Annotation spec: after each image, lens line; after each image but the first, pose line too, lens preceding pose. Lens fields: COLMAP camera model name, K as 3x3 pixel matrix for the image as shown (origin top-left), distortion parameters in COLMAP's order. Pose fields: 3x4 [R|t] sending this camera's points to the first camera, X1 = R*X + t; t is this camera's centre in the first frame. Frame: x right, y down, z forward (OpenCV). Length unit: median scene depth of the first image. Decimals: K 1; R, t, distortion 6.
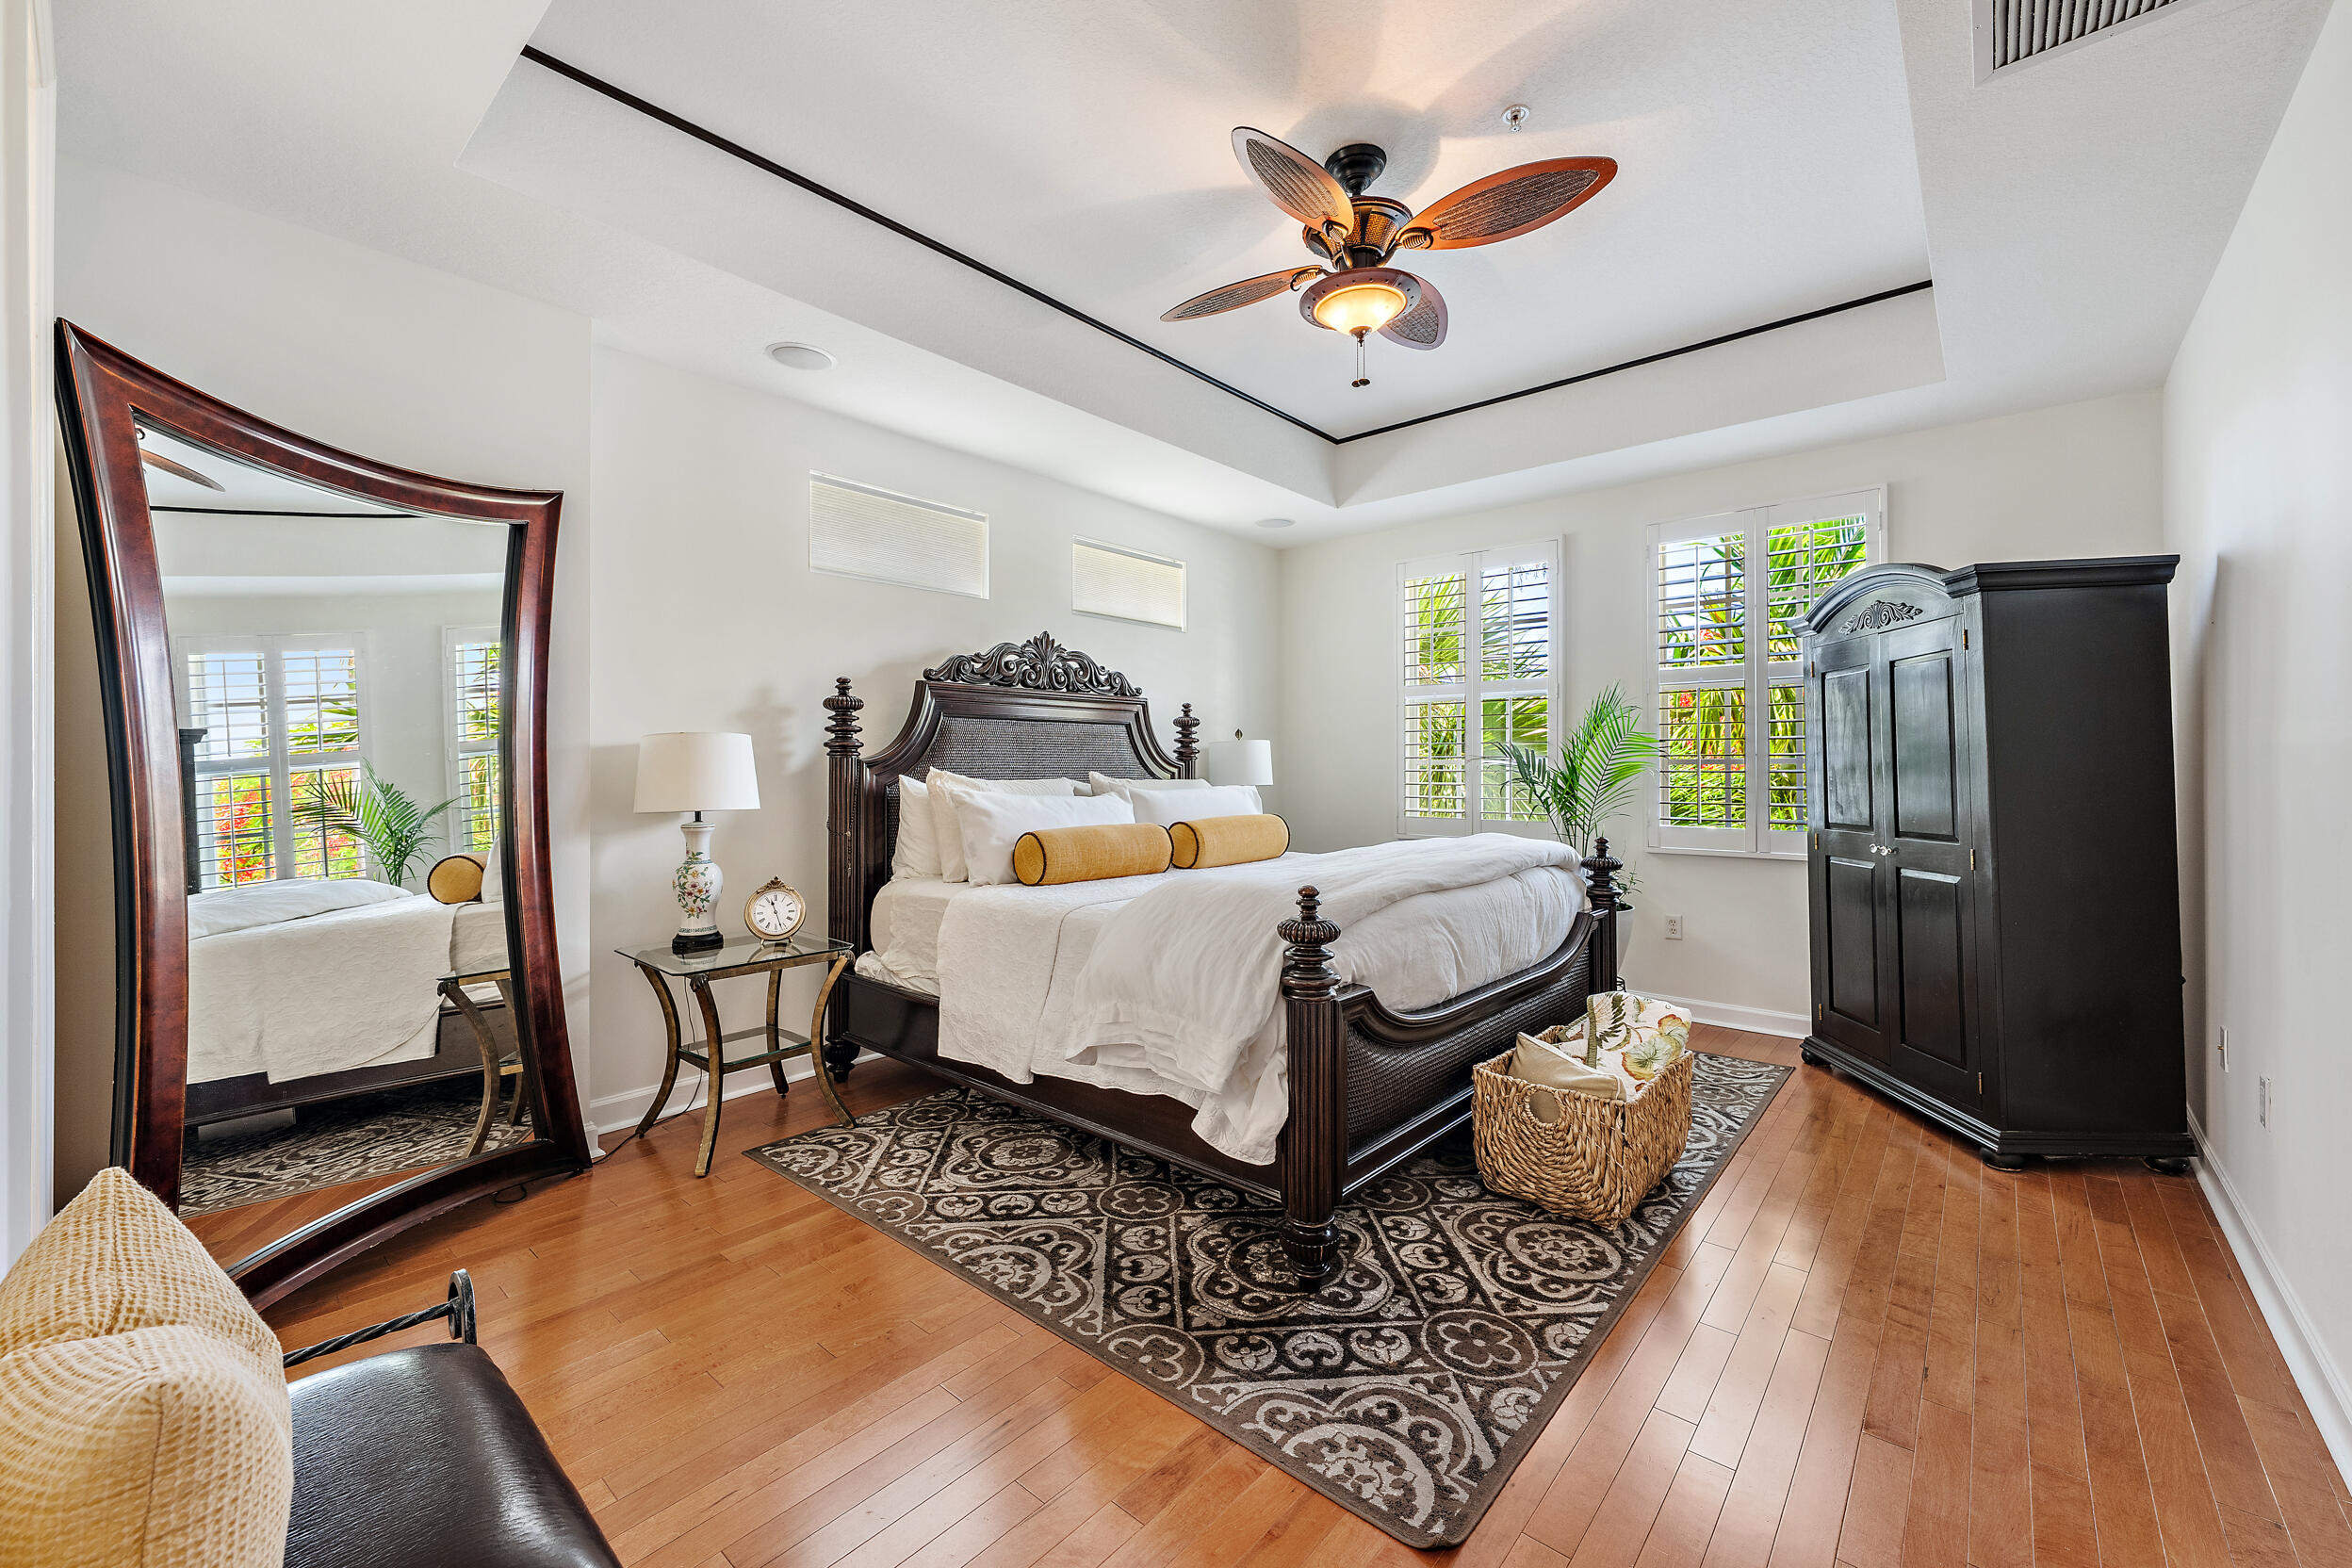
lens RADIAL K [[926.0, 0, 1188.0], [0, 926.0, 770.2], [0, 0, 1]] dist [-0.002009, 0.000736]
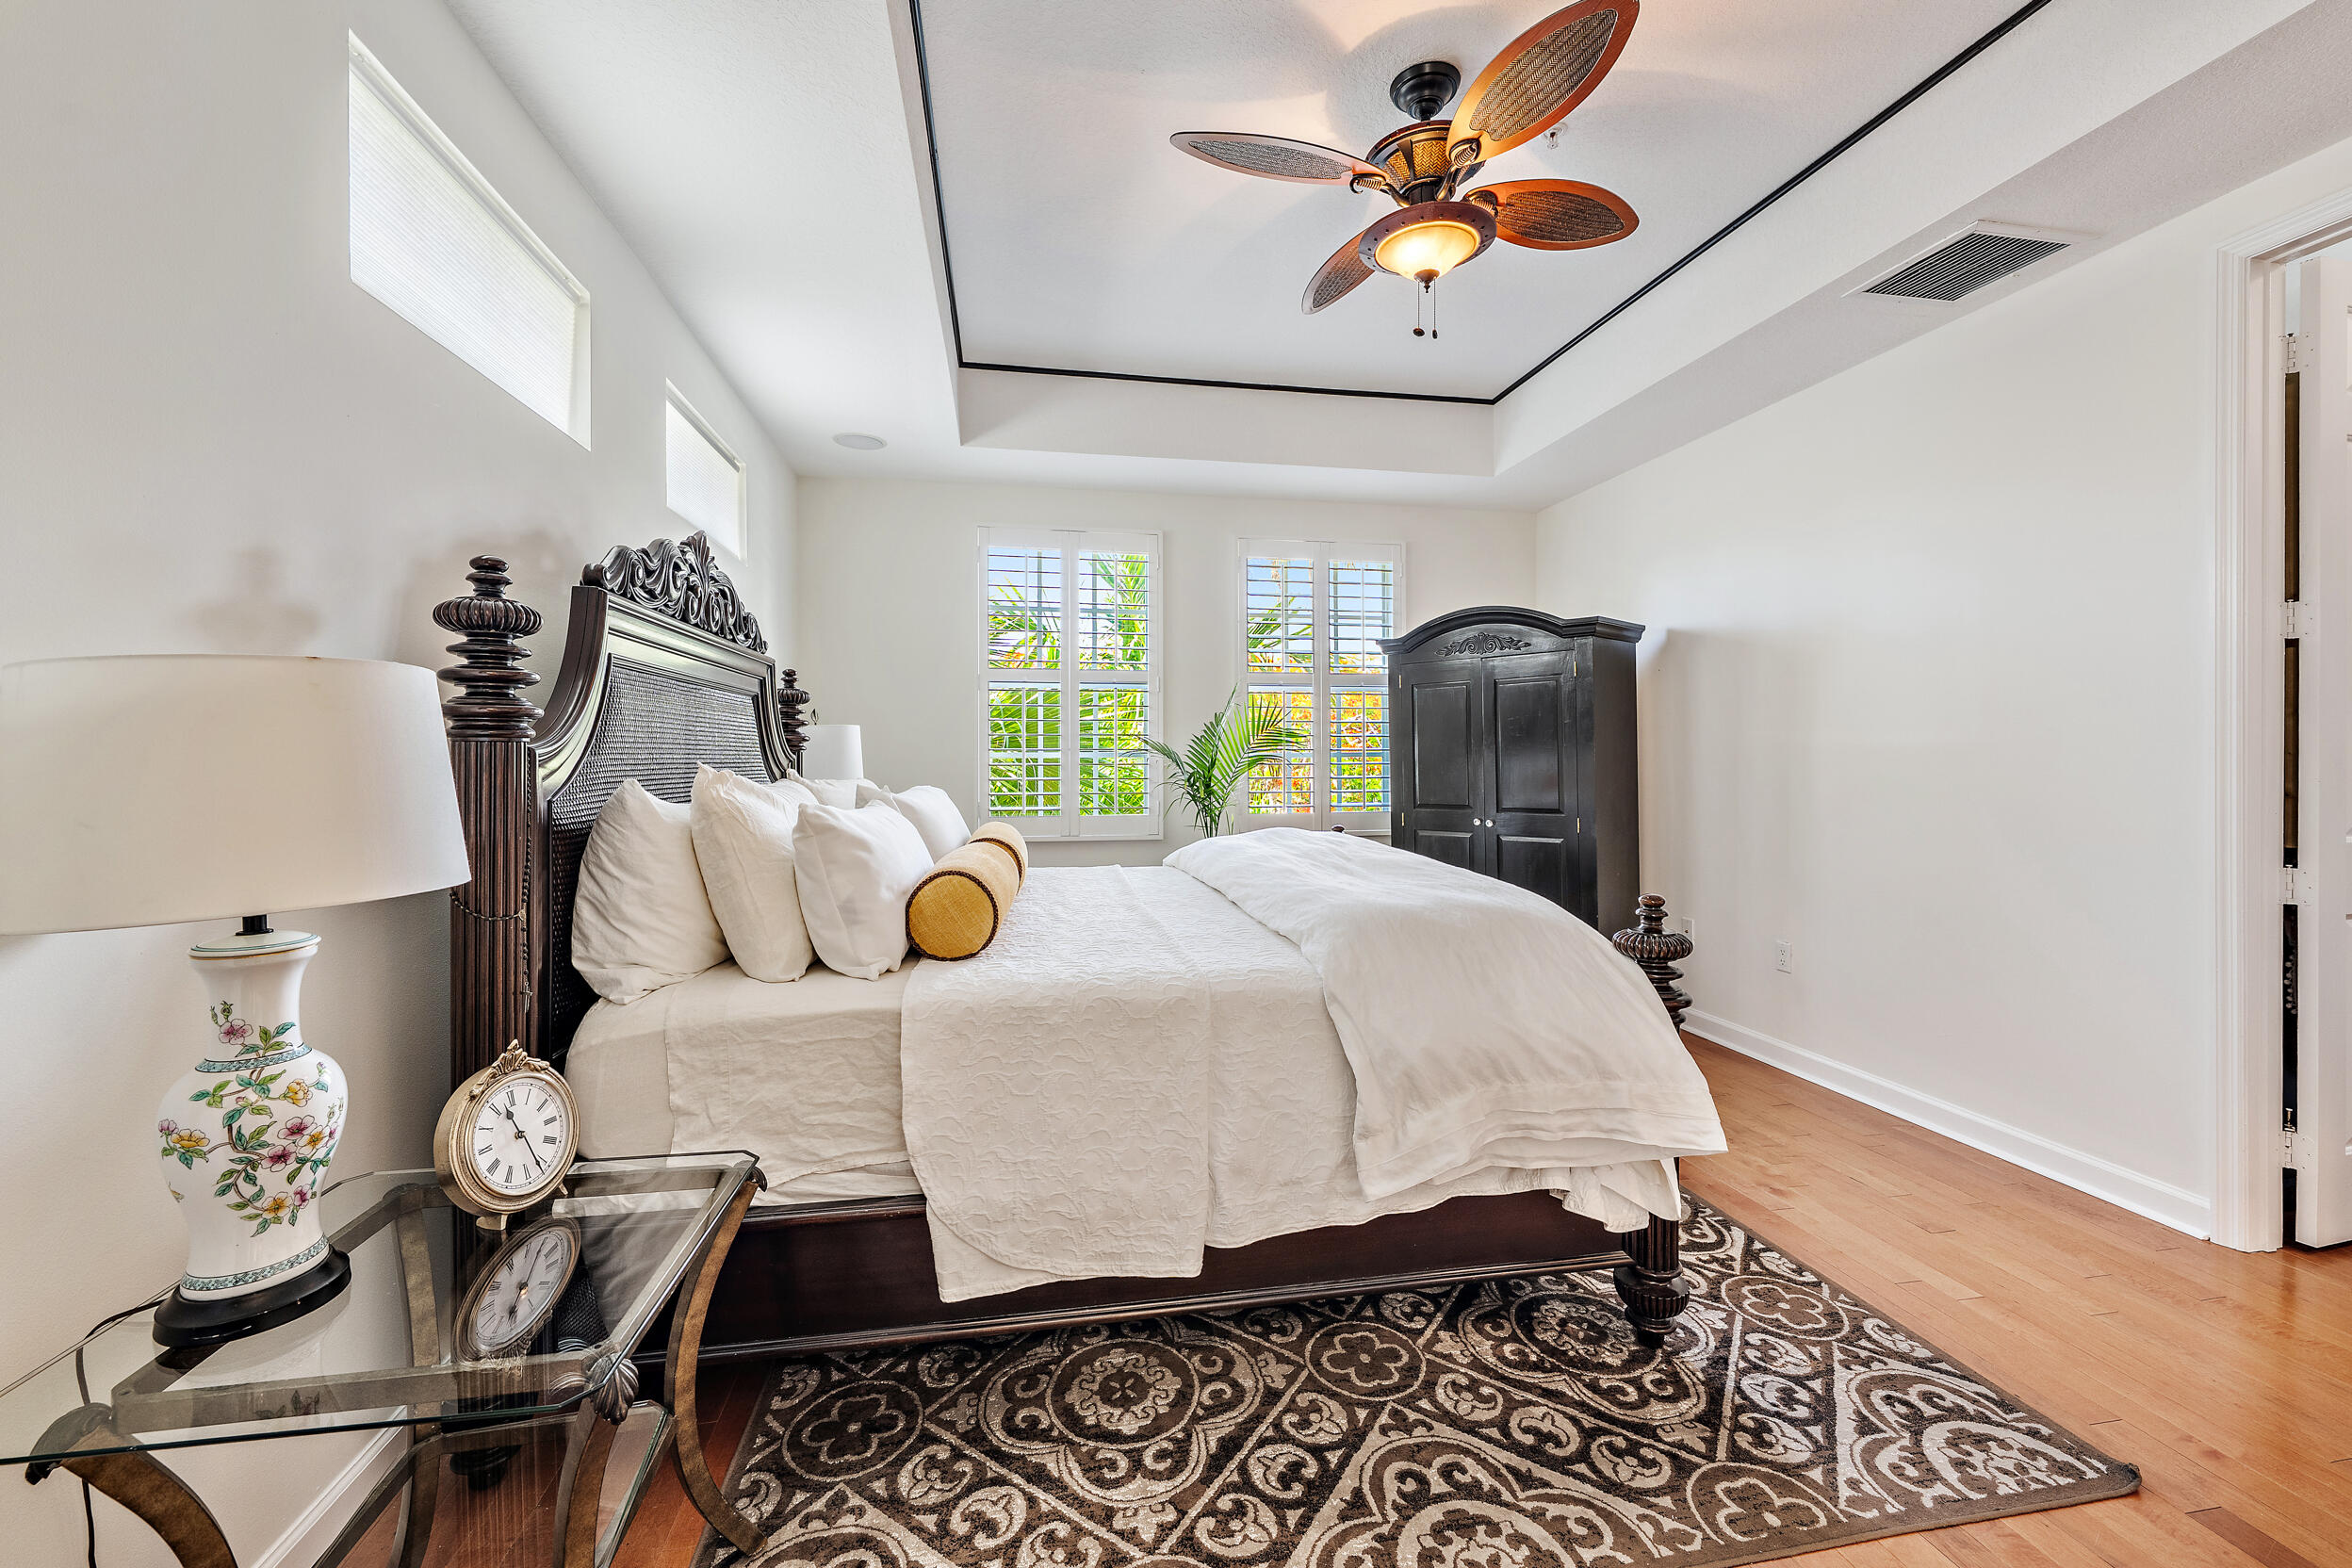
lens RADIAL K [[926.0, 0, 1178.4], [0, 926.0, 767.9], [0, 0, 1]] dist [-0.002009, 0.000736]
pose [[0.624631, -0.007922, 0.780880, -0.699591], [0.001769, 0.999960, 0.008730, -0.005926], [-0.780918, -0.004072, 0.624620, 0.655505]]
